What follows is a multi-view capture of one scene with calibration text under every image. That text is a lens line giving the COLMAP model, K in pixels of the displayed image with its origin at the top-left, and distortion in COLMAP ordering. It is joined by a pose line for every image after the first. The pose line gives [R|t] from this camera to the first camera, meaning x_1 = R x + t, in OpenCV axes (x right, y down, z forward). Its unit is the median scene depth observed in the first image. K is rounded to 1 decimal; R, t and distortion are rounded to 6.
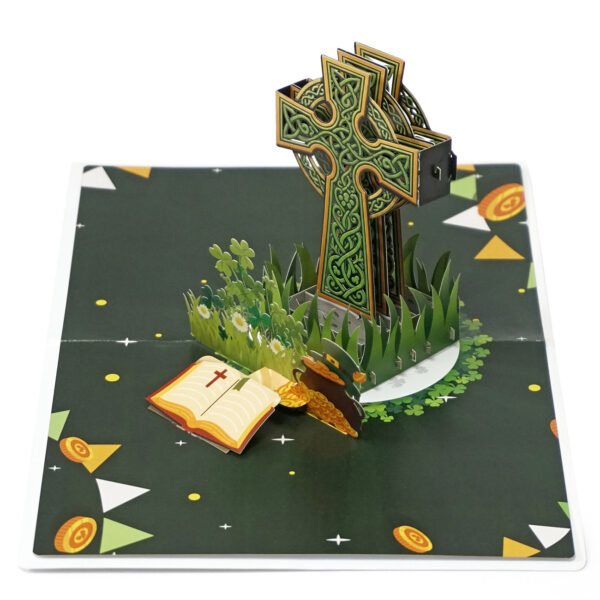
lens RADIAL K [[3340.8, 0, 300.0], [0, 3340.8, 300.0], [0, 0, 1]] dist [0.053983, -4.942180]
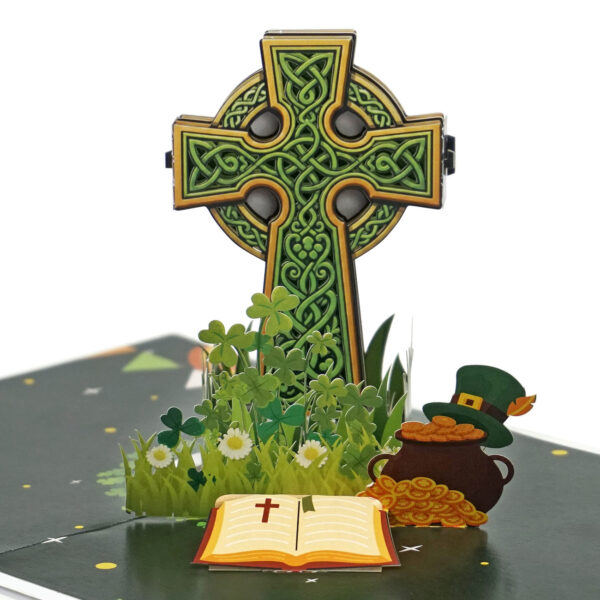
lens RADIAL K [[3340.8, 0, 300.0], [0, 3340.8, 300.0], [0, 0, 1]] dist [0.053983, -4.942180]
pose [[0.717895, -0.147755, 0.680290, -0.481263], [0.349248, 0.921784, -0.168347, 0.101476], [-0.602206, 0.358445, 0.713347, 0.499069]]
